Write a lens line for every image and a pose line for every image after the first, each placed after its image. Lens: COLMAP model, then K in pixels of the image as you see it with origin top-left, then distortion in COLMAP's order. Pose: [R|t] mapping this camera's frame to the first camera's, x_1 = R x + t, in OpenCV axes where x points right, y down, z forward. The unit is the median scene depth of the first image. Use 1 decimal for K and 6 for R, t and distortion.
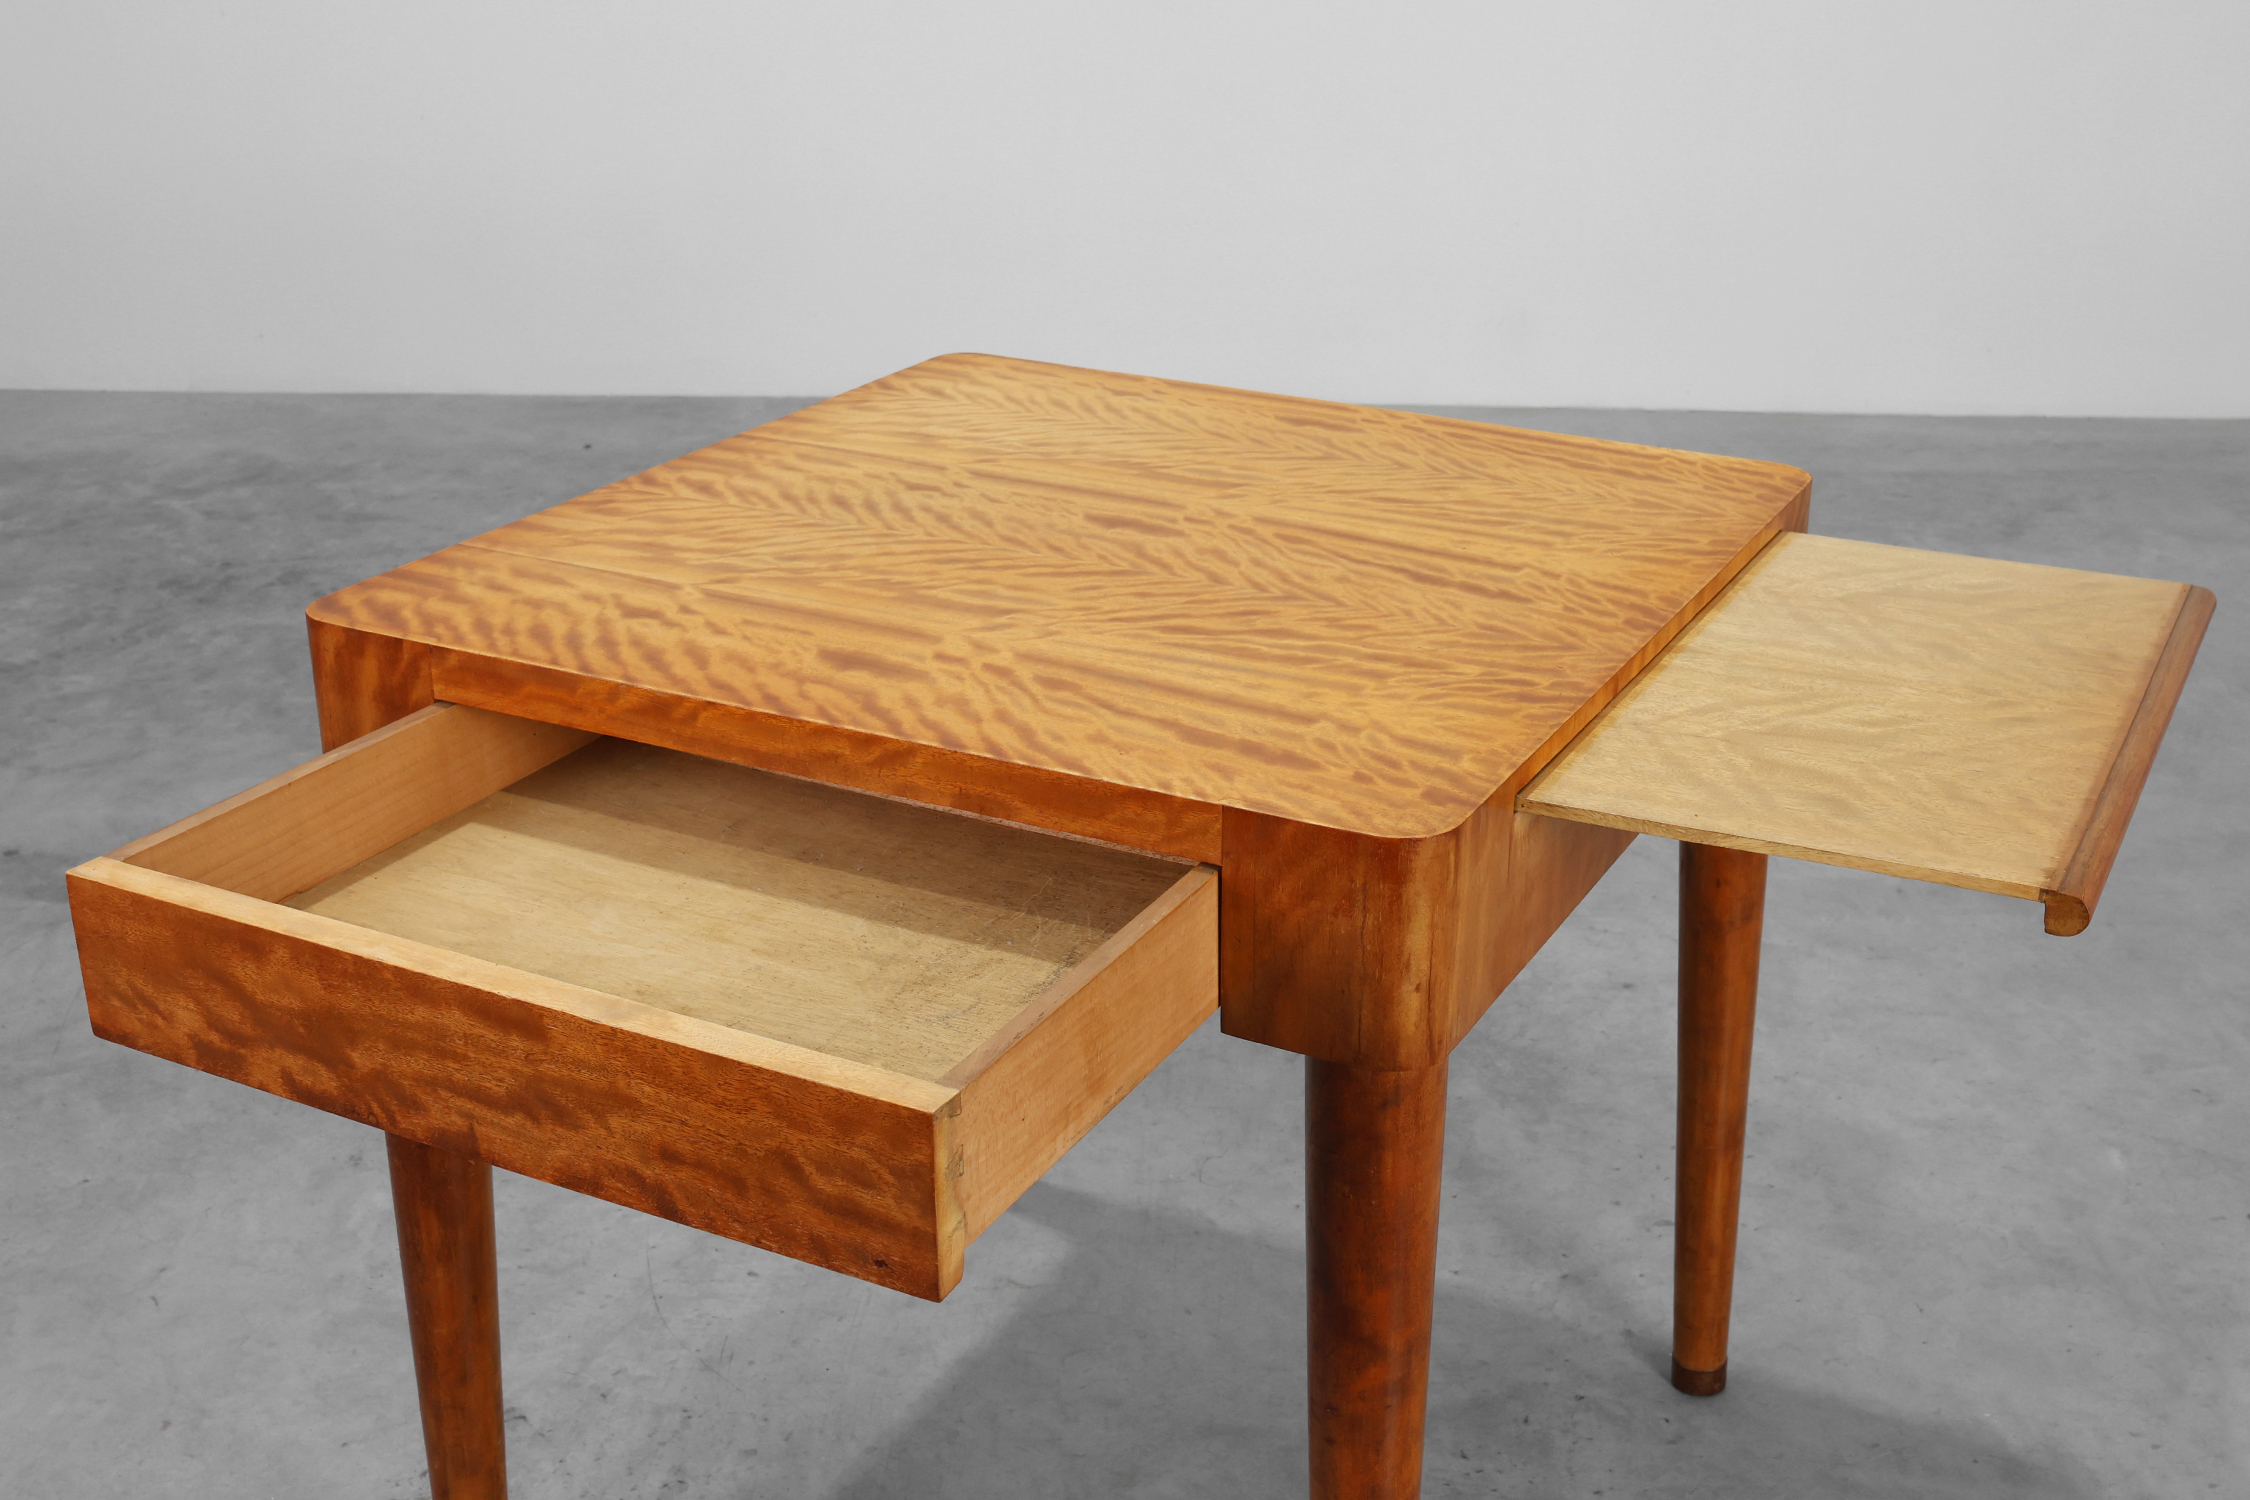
lens RADIAL K [[2486.8, 0, 1125.8], [0, 2486.8, 749.0], [0, 0, 1]] dist [0.016005, 0.000000]
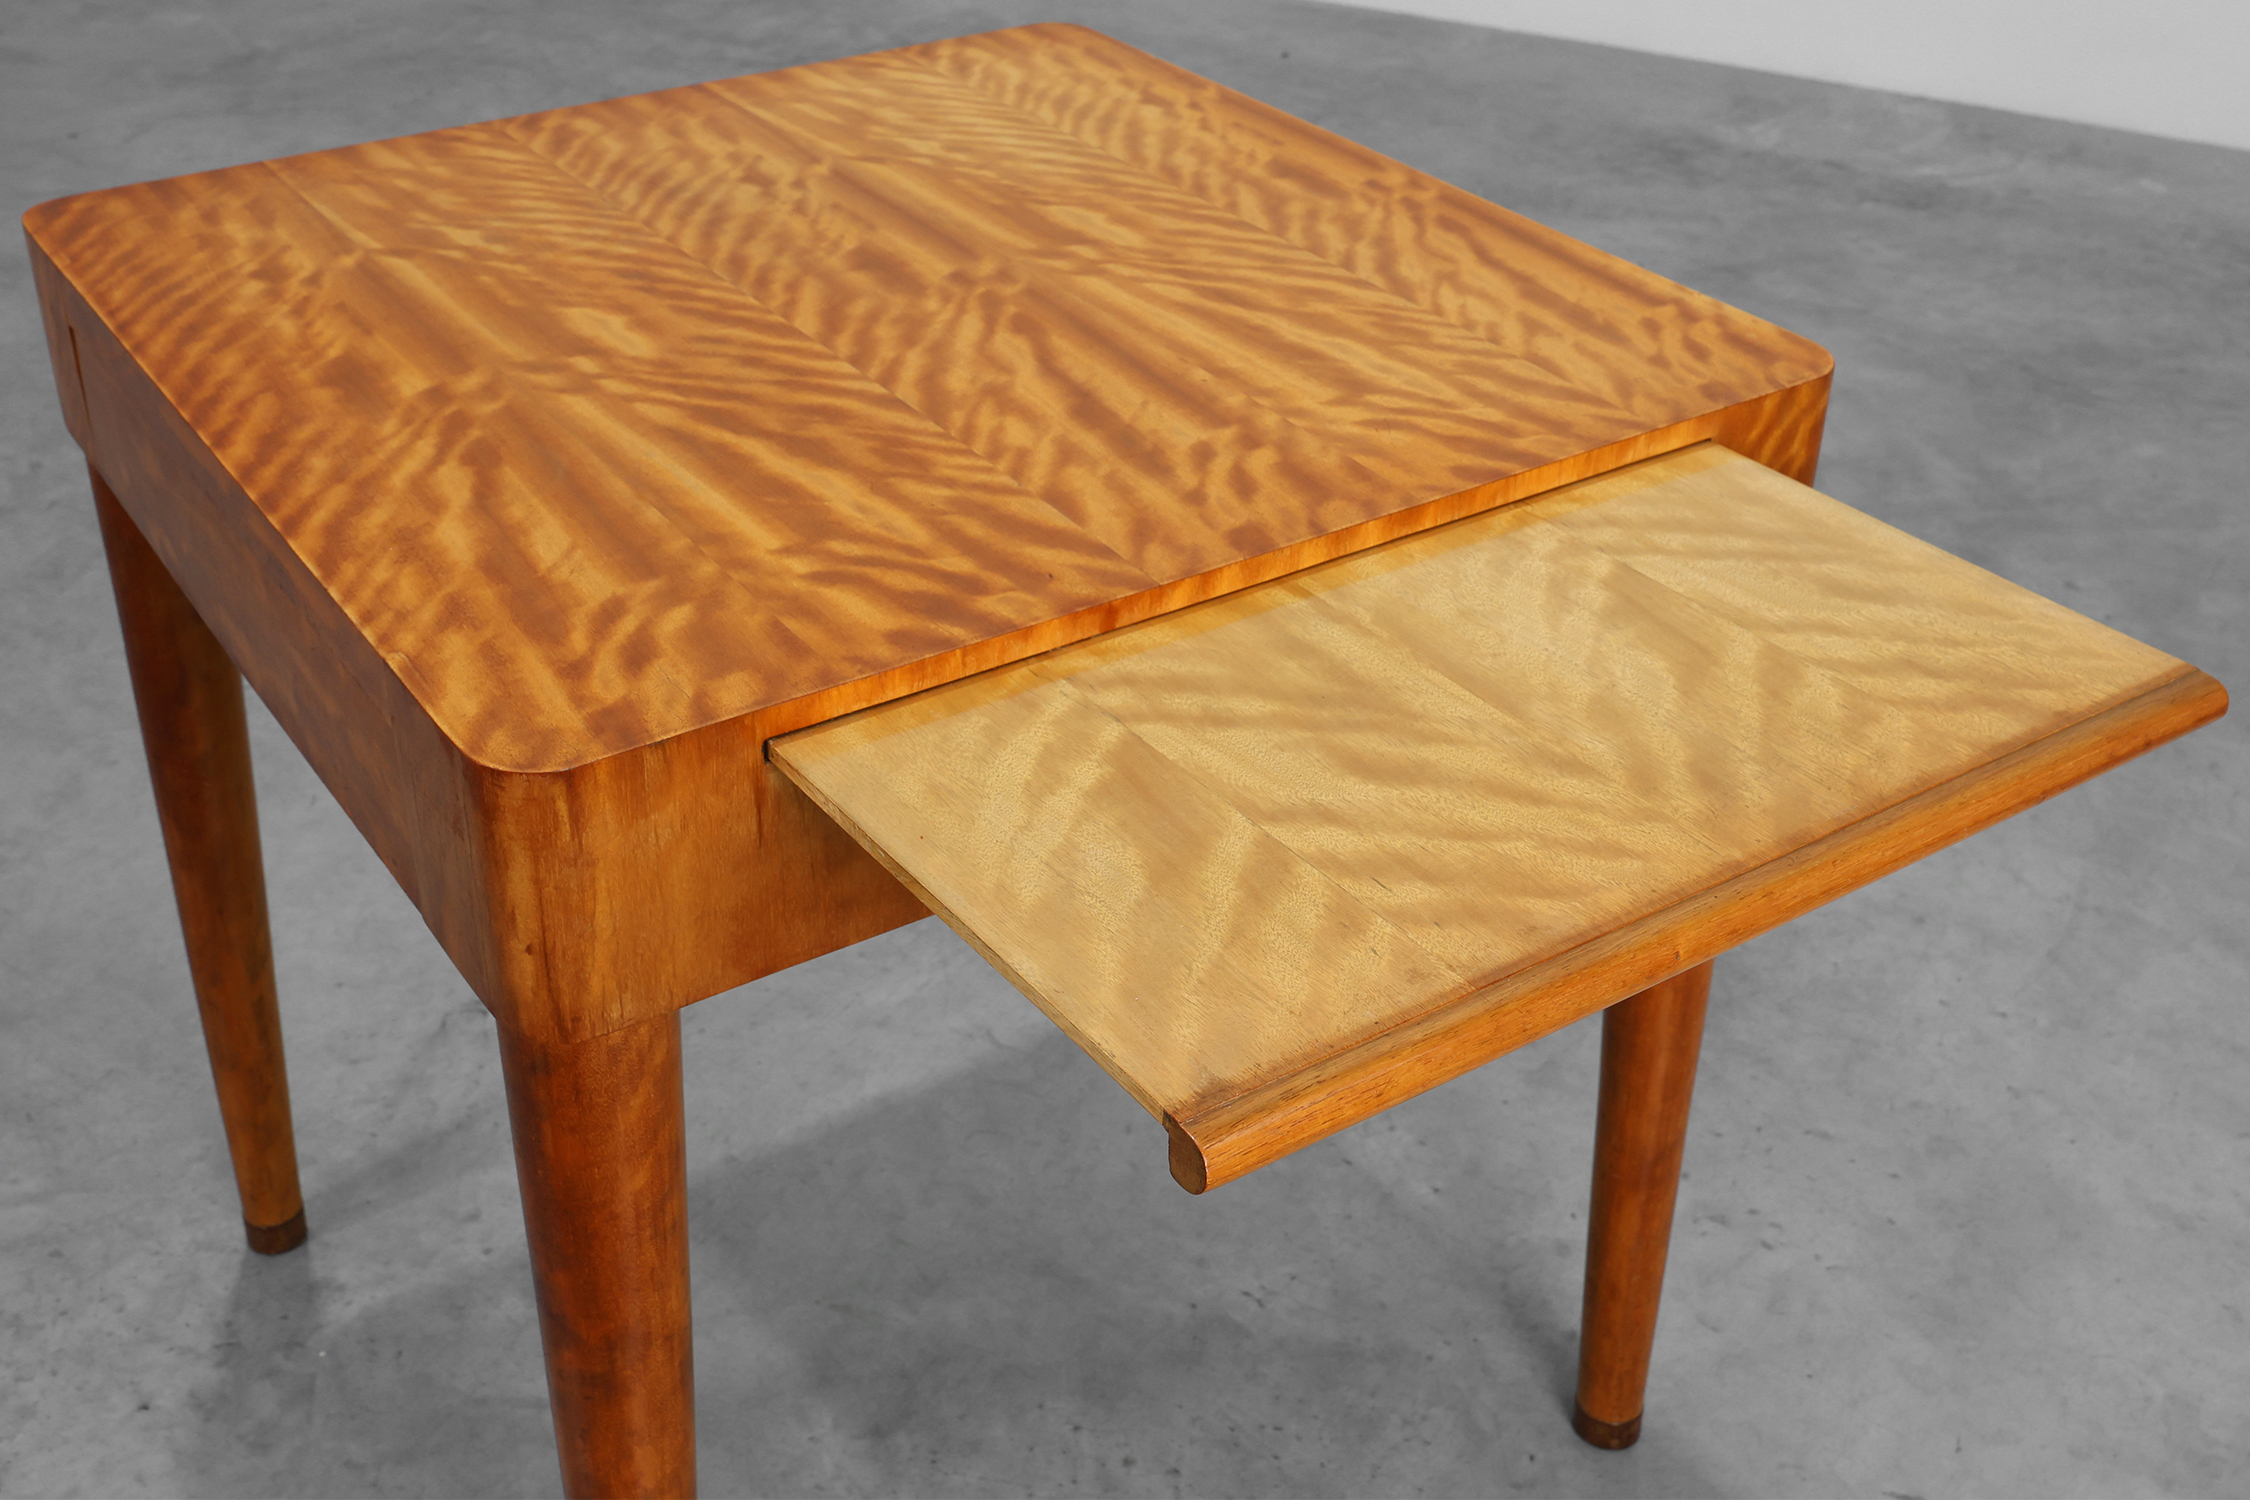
lens RADIAL K [[2330.4, 0, 1065.2], [0, 2330.4, 677.5], [0, 0, 1]] dist [-0.005140, 0.000000]
pose [[0.873056, 0.255832, -0.415119, 0.497622], [-0.191130, 0.962734, 0.191344, -0.144155], [0.448601, -0.087712, 0.889418, 0.393414]]
